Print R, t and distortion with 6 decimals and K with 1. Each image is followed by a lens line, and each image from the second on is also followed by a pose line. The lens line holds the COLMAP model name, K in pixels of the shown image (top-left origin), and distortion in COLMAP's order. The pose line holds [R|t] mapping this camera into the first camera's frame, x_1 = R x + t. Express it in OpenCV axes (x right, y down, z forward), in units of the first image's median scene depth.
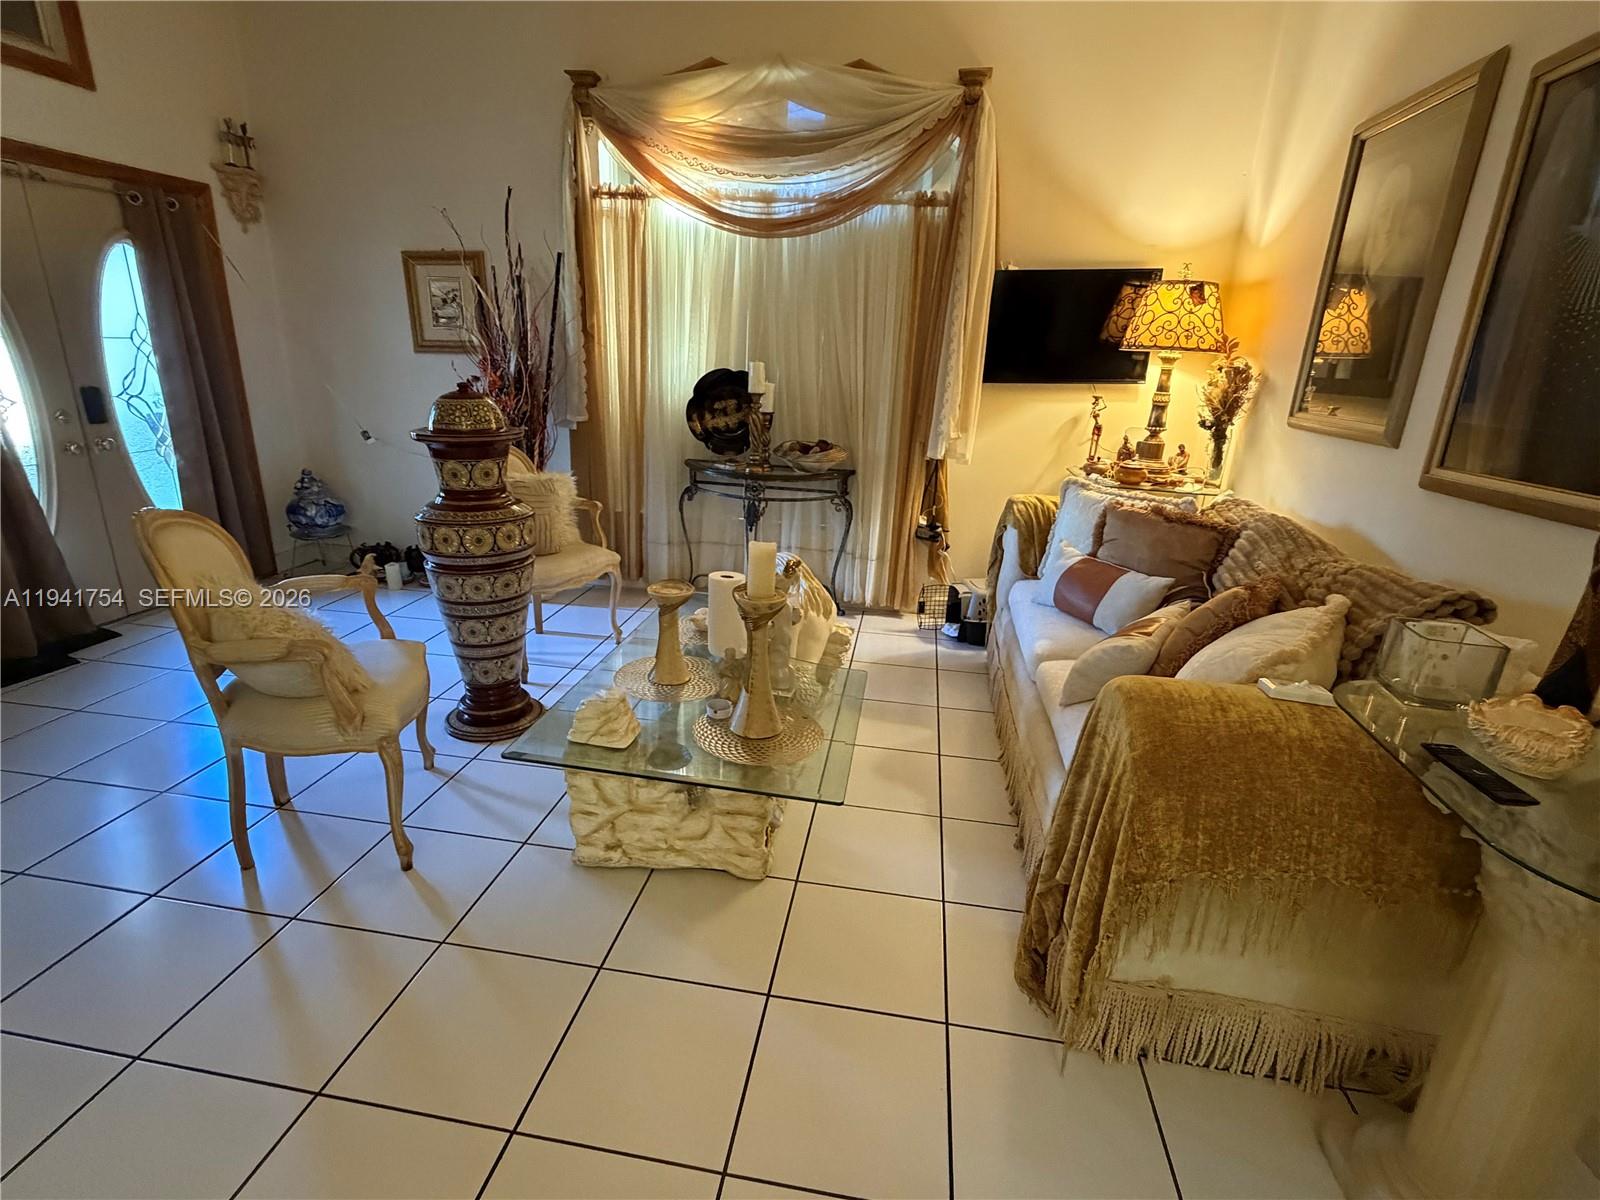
lens RADIAL K [[767.0, 0, 800.0], [0, 767.0, 600.0], [0, 0, 1]] dist [-0.001483, -0.001521]
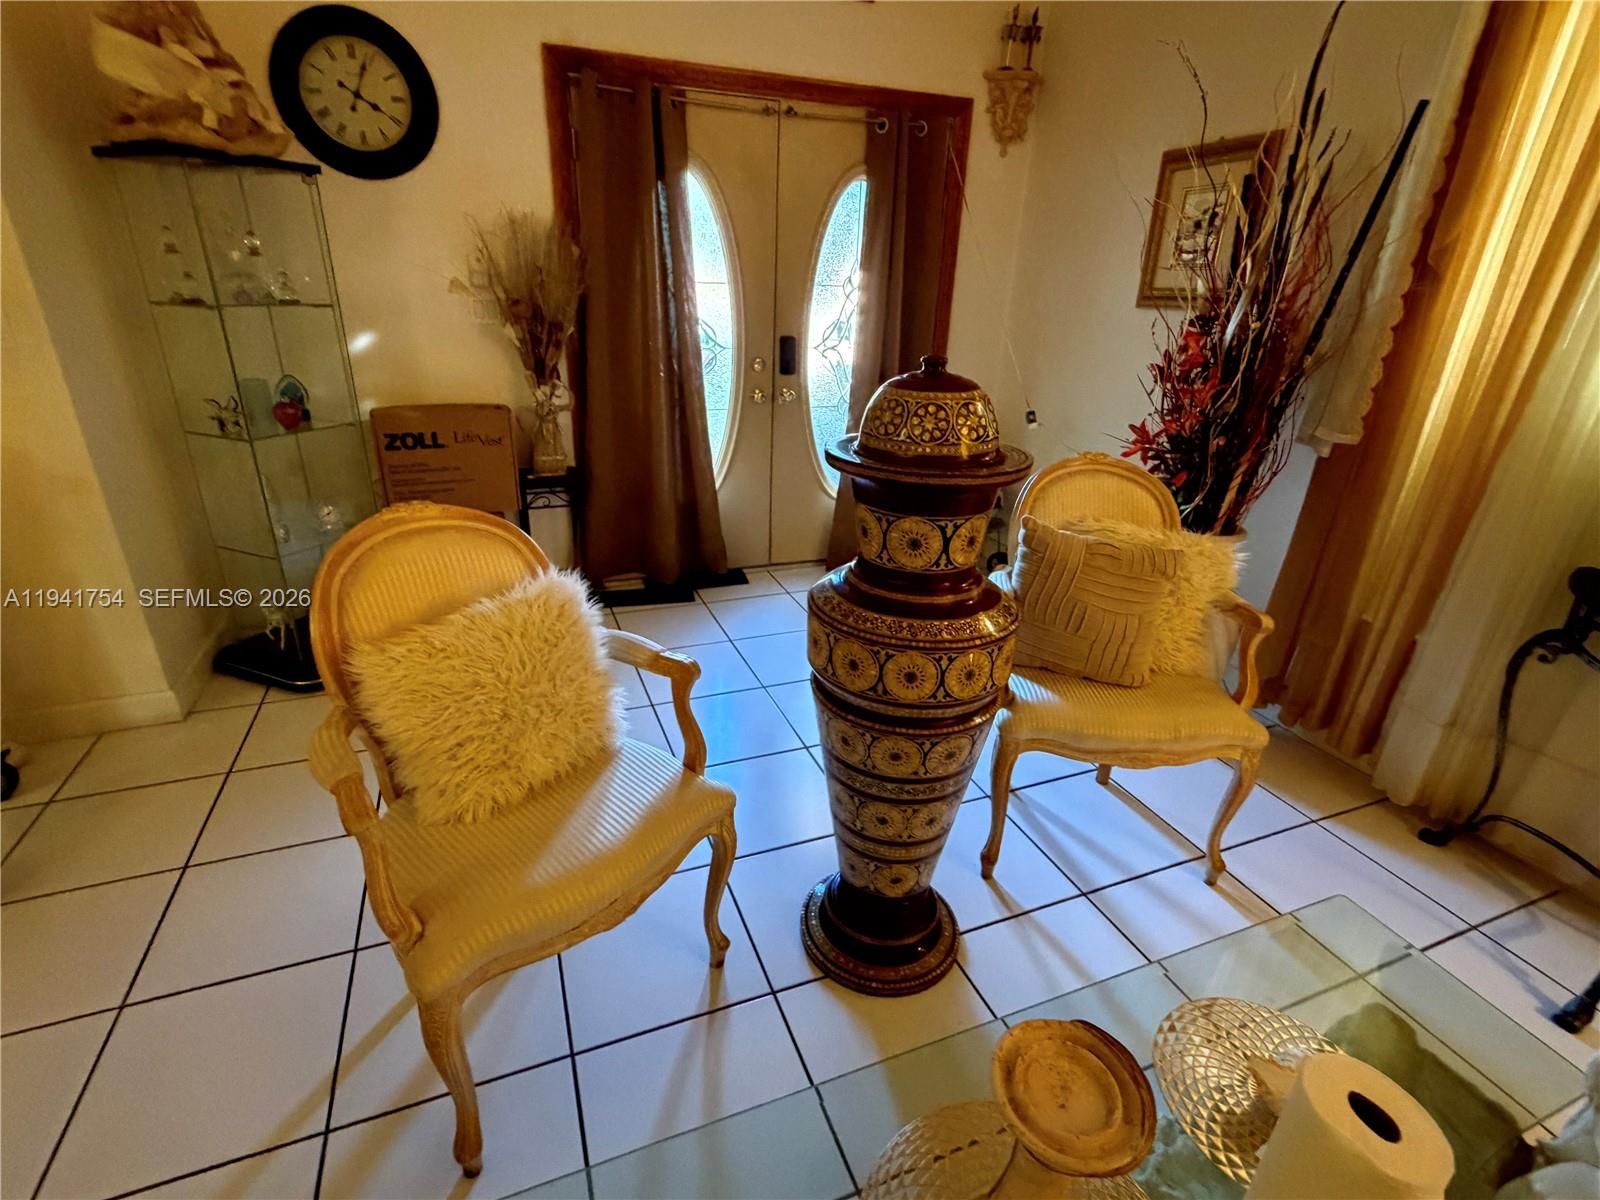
lens RADIAL K [[767.0, 0, 800.0], [0, 767.0, 600.0], [0, 0, 1]] dist [-0.001483, -0.001521]
pose [[0.508730, 0.315796, -0.800917, -0.027532], [-0.281279, 0.940211, 0.192055, -0.148289], [0.813681, 0.127577, 0.567140, 0.481118]]
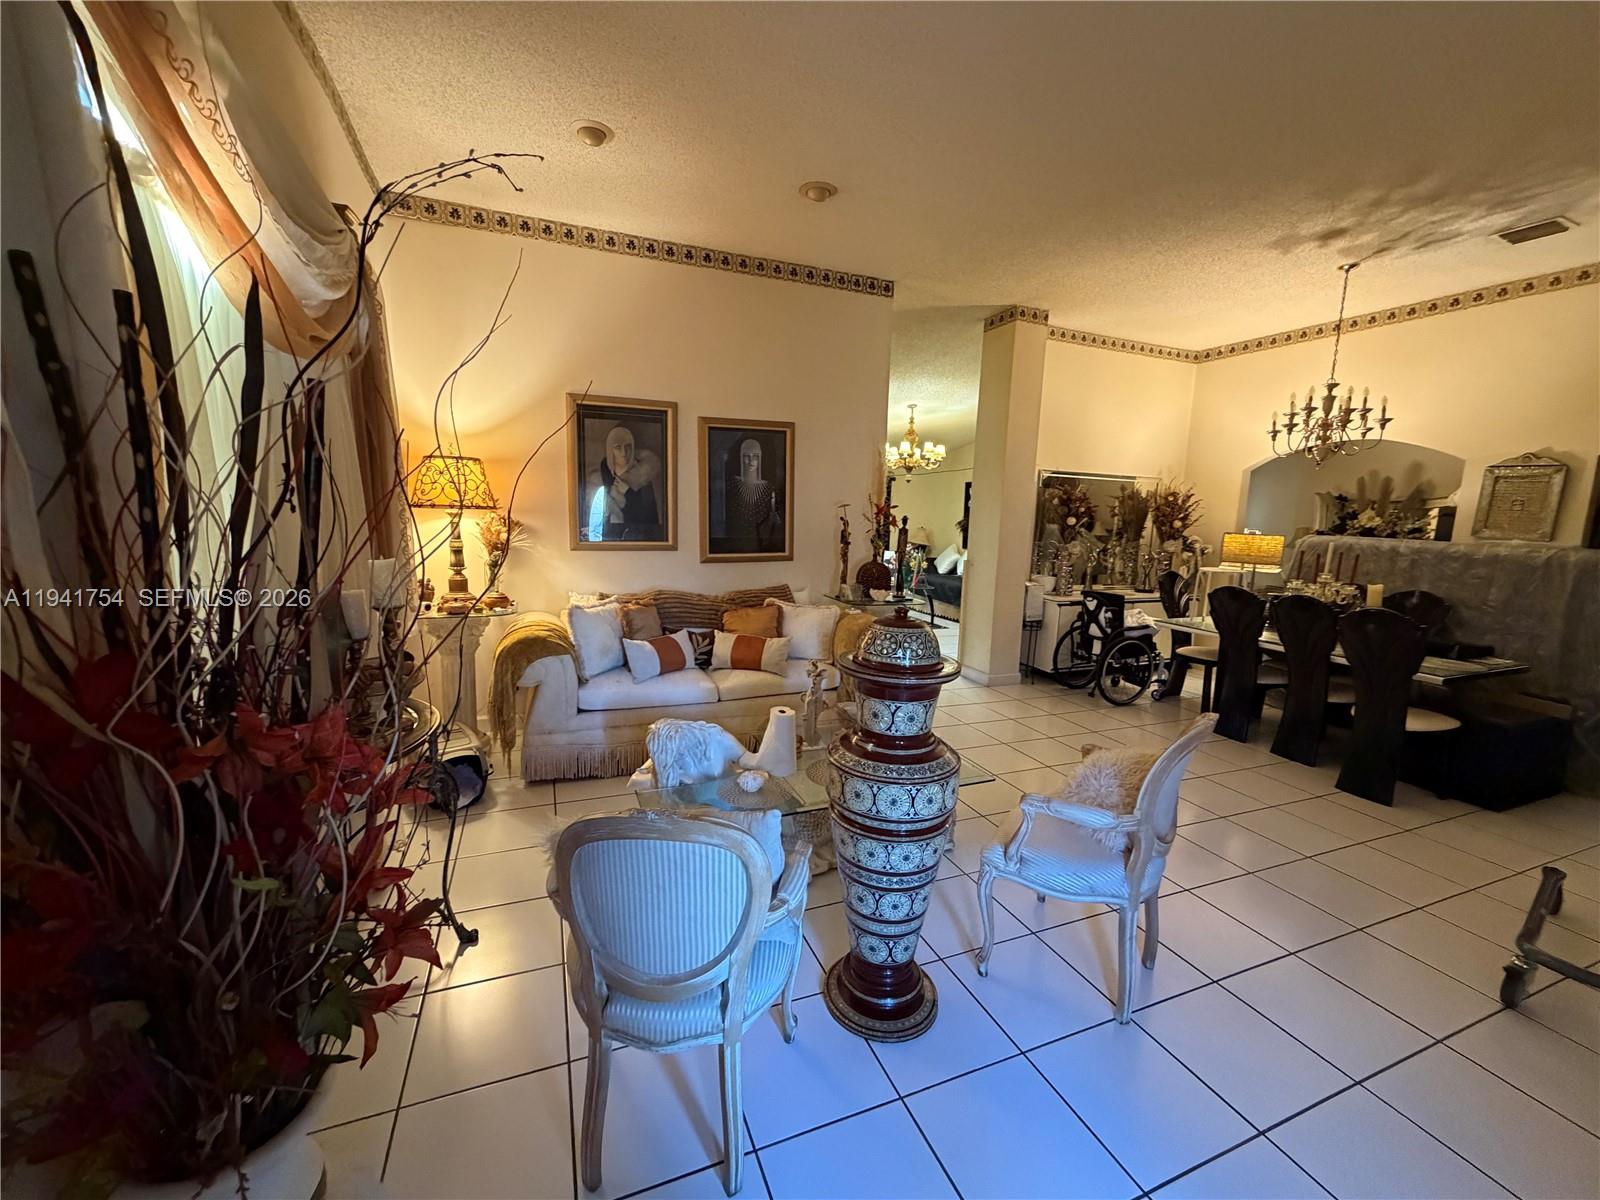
lens RADIAL K [[636.5, 0, 798.1], [0, 636.5, 597.1], [0, 0, 1]] dist [0.000703, 0.000150]
pose [[-0.512556, -0.180754, 0.839413, -0.625251], [0.220335, 0.917171, 0.332038, -0.375362], [-0.829903, 0.355140, -0.430276, 0.942181]]
